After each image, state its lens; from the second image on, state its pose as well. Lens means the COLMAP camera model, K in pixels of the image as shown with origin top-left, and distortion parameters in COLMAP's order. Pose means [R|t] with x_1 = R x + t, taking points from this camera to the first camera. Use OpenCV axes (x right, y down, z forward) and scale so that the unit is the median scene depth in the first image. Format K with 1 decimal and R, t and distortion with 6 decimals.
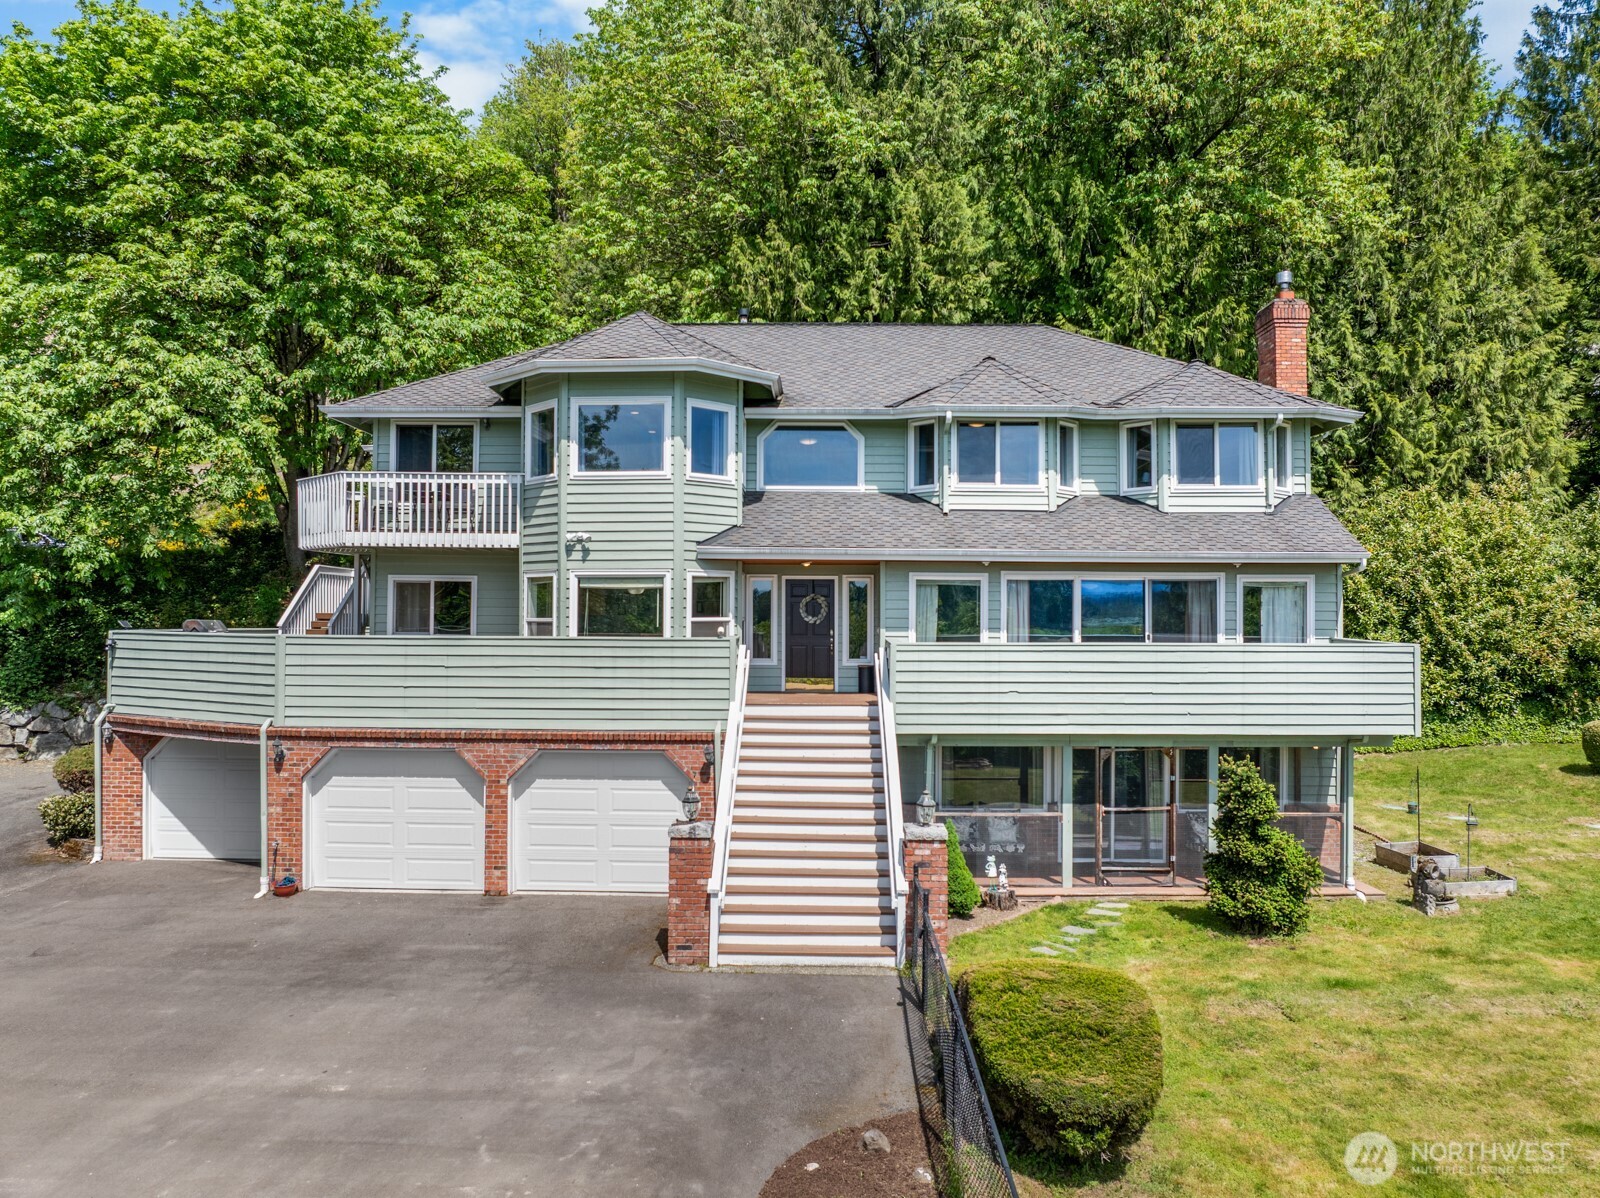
lens RADIAL K [[1123.6, 0, 800.0], [0, 1123.6, 599.0], [0, 0, 1]] dist [-0.051530, 0.024569]
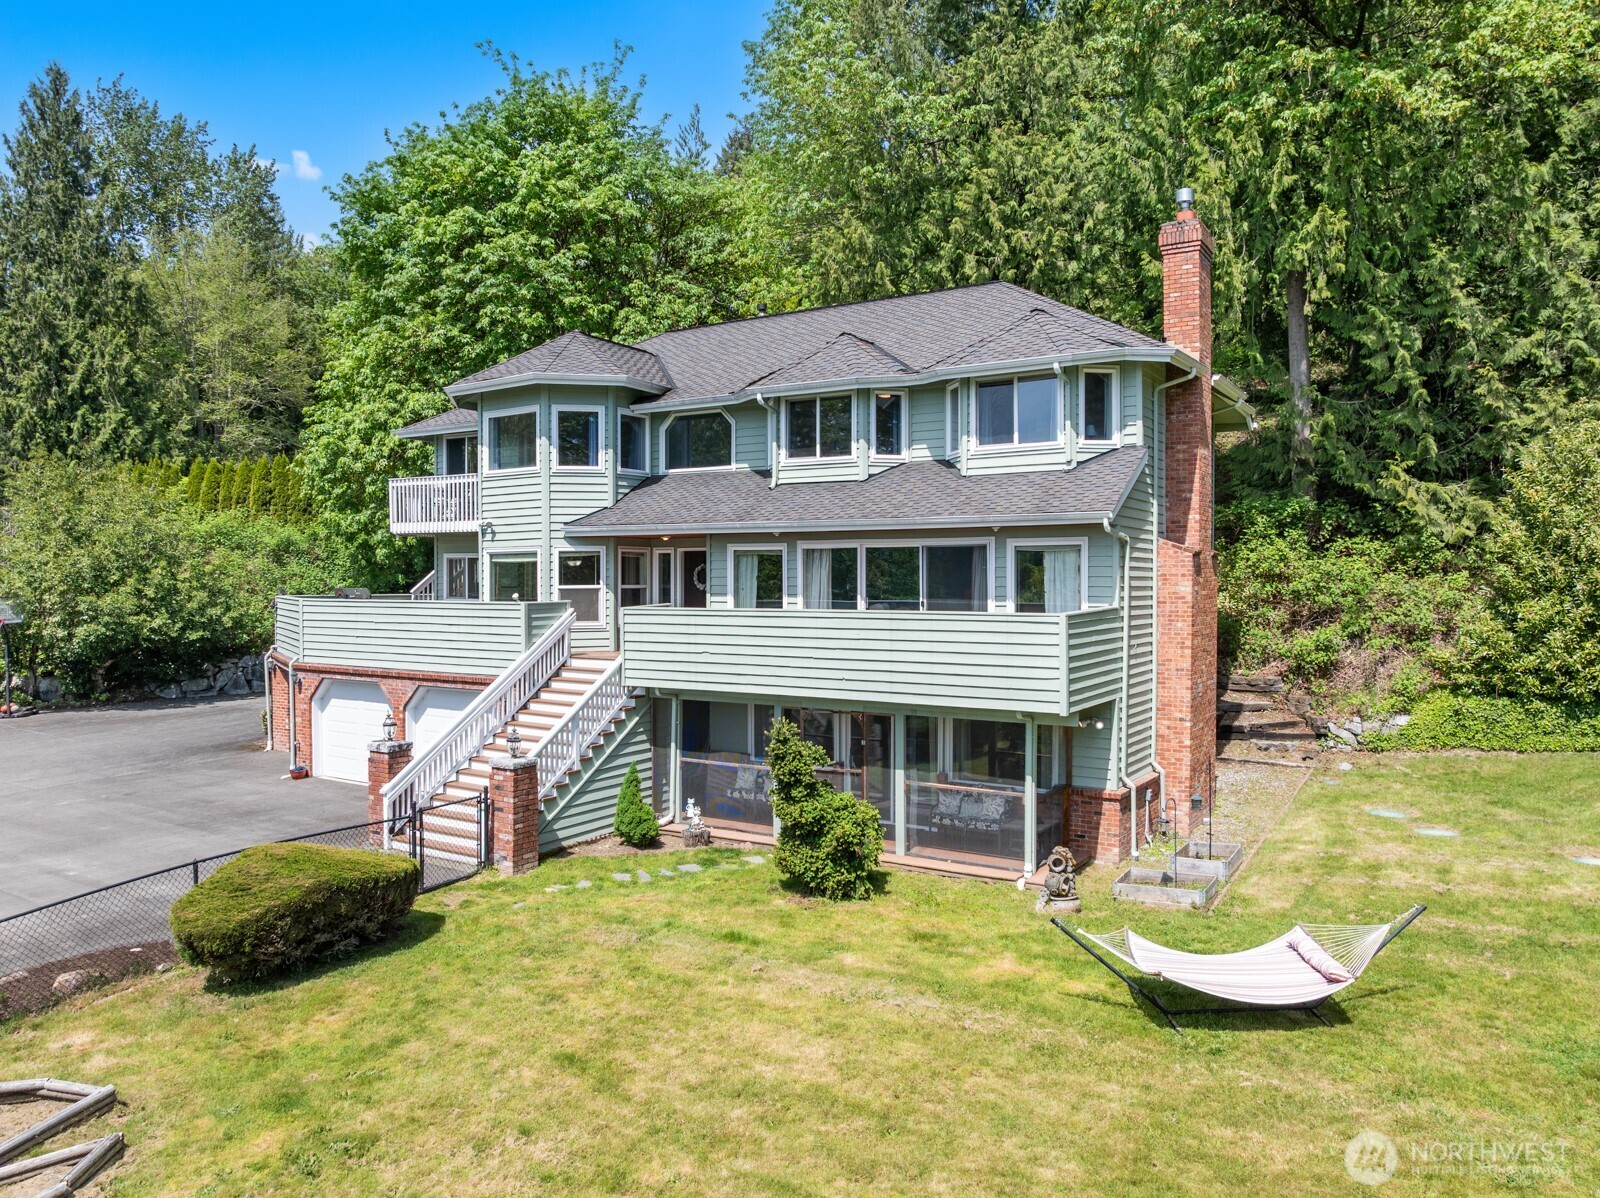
lens RADIAL K [[1116.3, 0, 800.0], [0, 1116.3, 599.0], [0, 0, 1]] dist [-0.042768, 0.005210]
pose [[0.854050, 0.003558, -0.520179, 0.756438], [0.012804, 0.999530, 0.027859, 0.000946], [0.520033, -0.030453, 0.853603, 0.103331]]
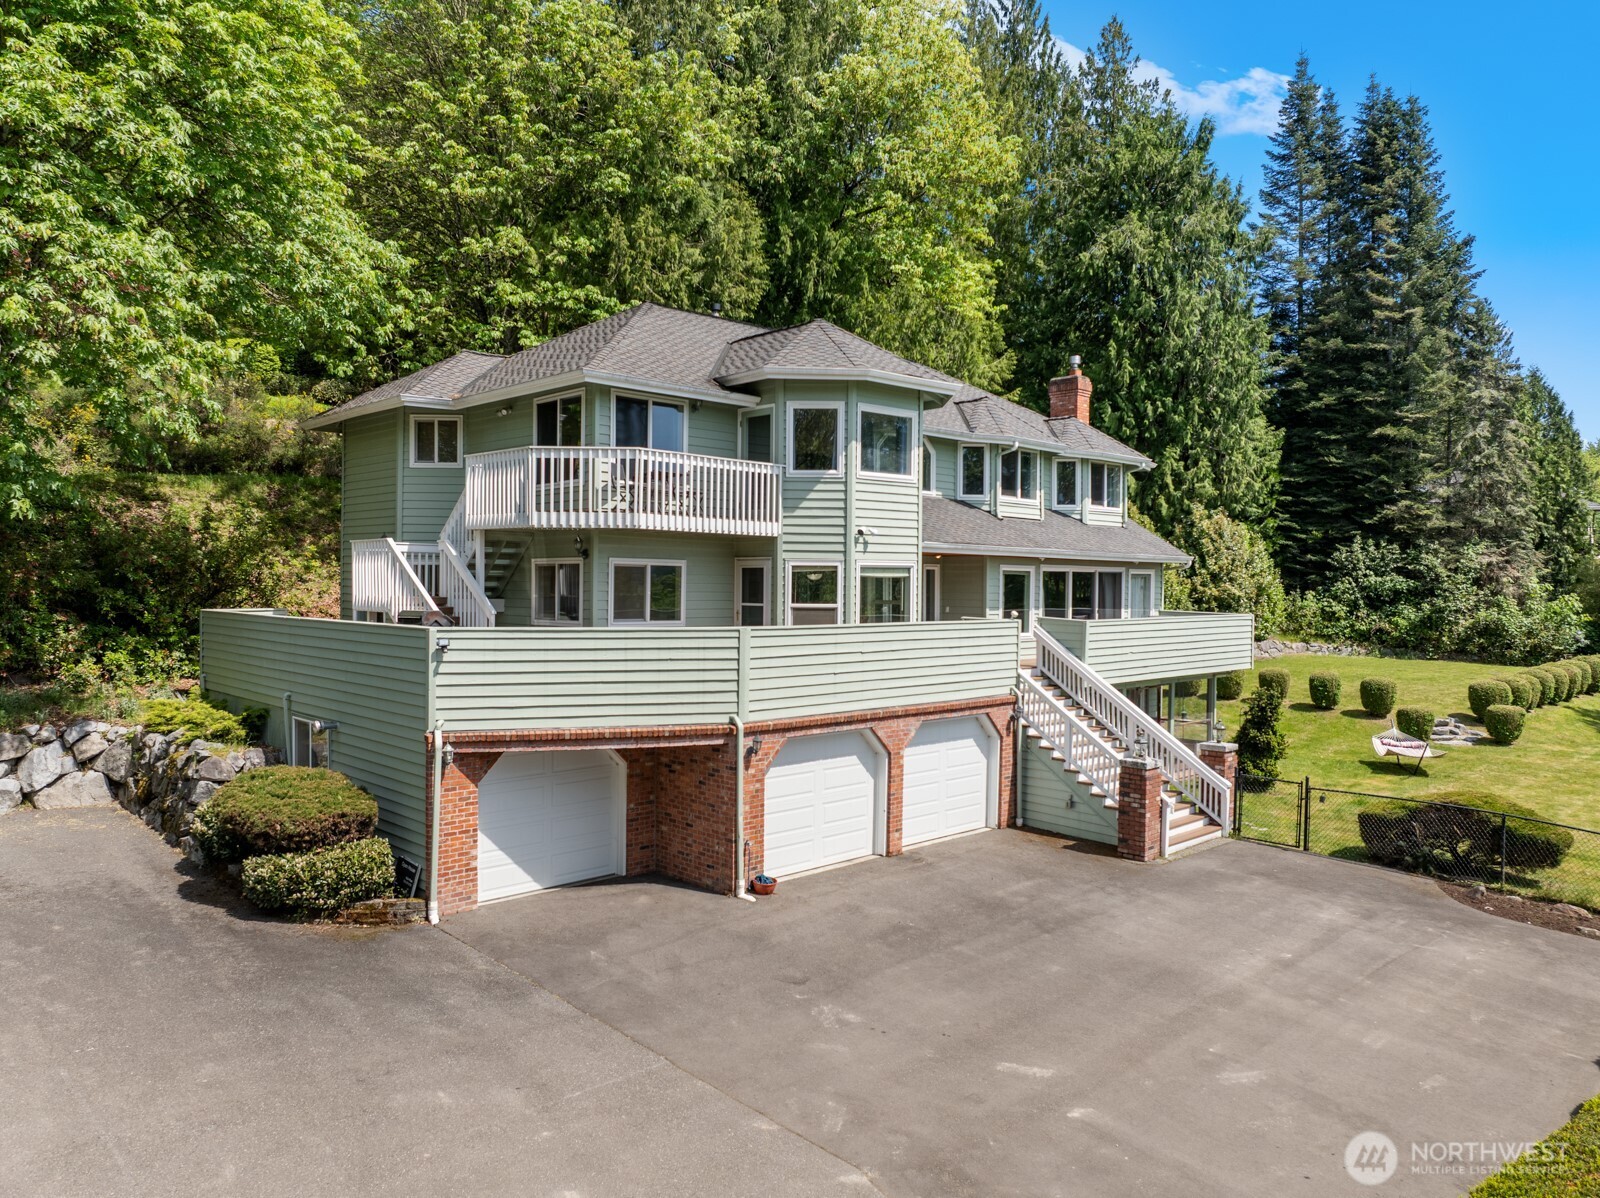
lens RADIAL K [[1116.3, 0, 800.0], [0, 1116.3, 599.0], [0, 0, 1]] dist [-0.042768, 0.005210]
pose [[0.705149, -0.009956, 0.708990, -1.017068], [-0.017533, 0.999351, 0.031472, -0.021413], [-0.708843, -0.034623, 0.704516, 0.263401]]
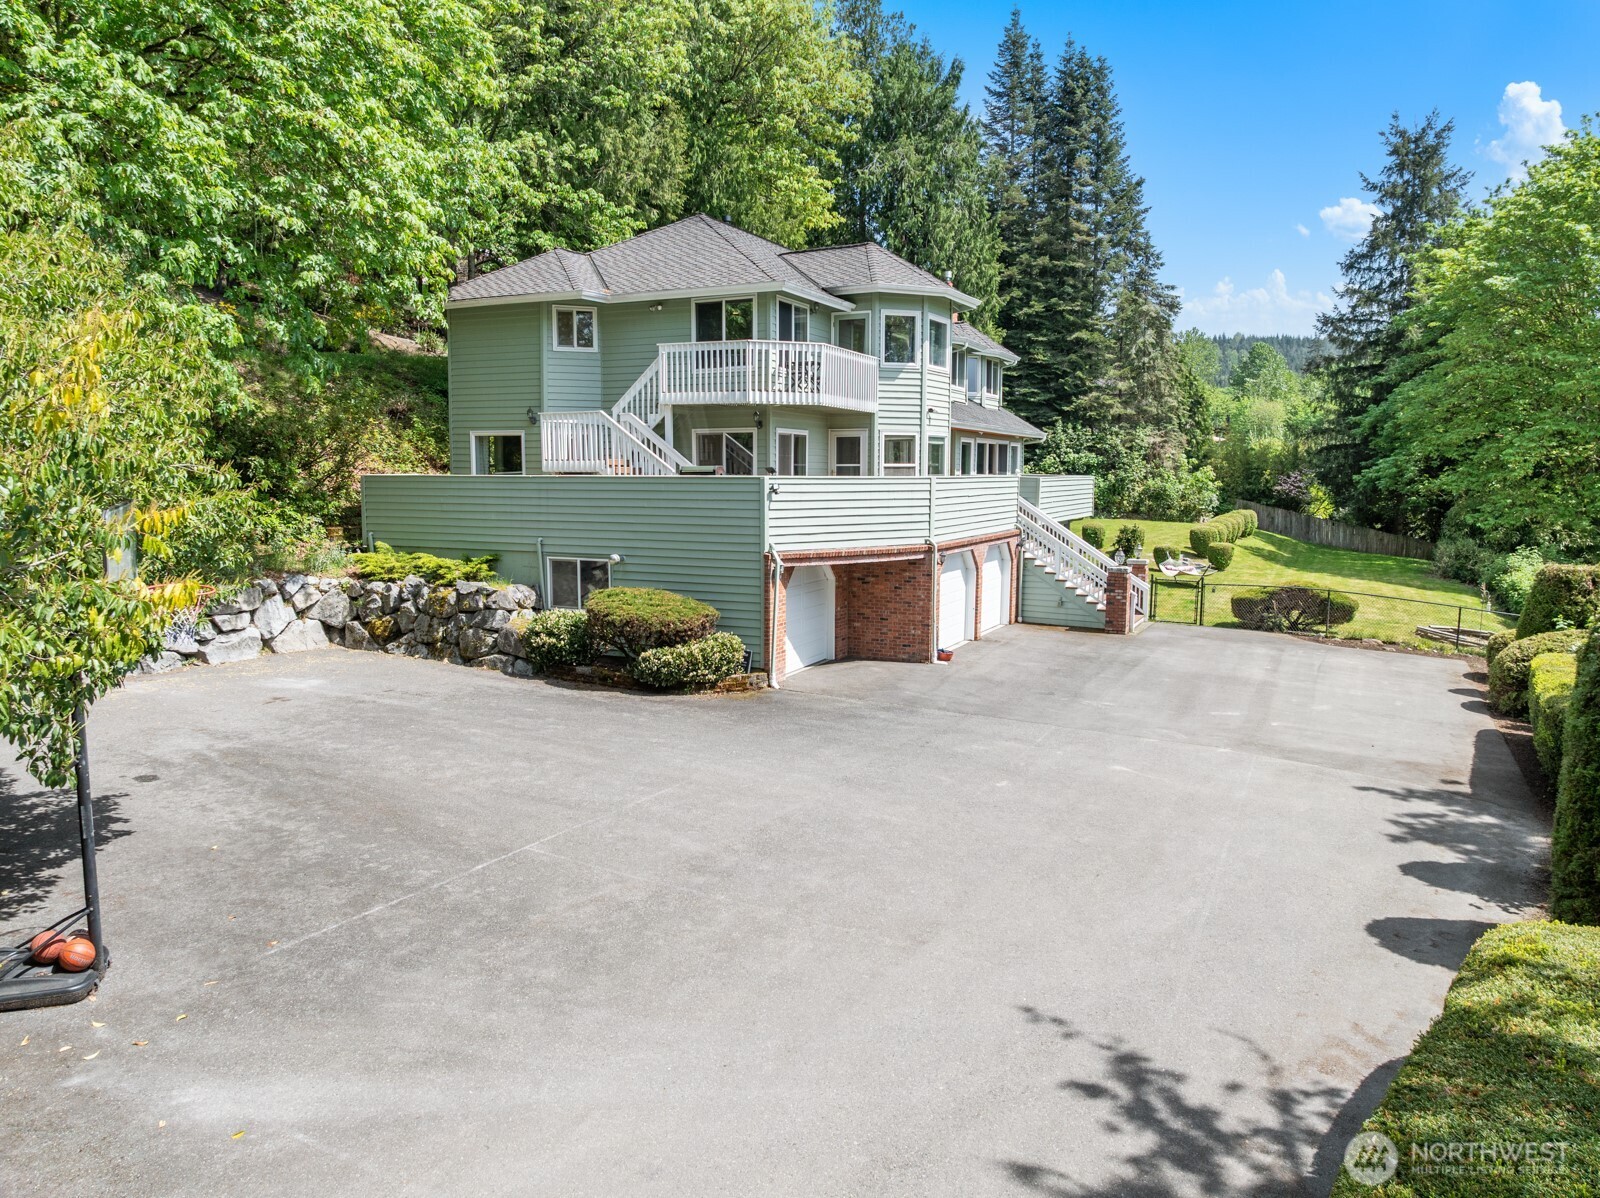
lens RADIAL K [[1116.3, 0, 800.0], [0, 1116.3, 599.0], [0, 0, 1]] dist [-0.042768, 0.005210]
pose [[0.415978, -0.108879, 0.902833, -1.629502], [-0.015230, 0.991833, 0.126629, 0.010220], [-0.909247, -0.066425, 0.410923, 0.526750]]
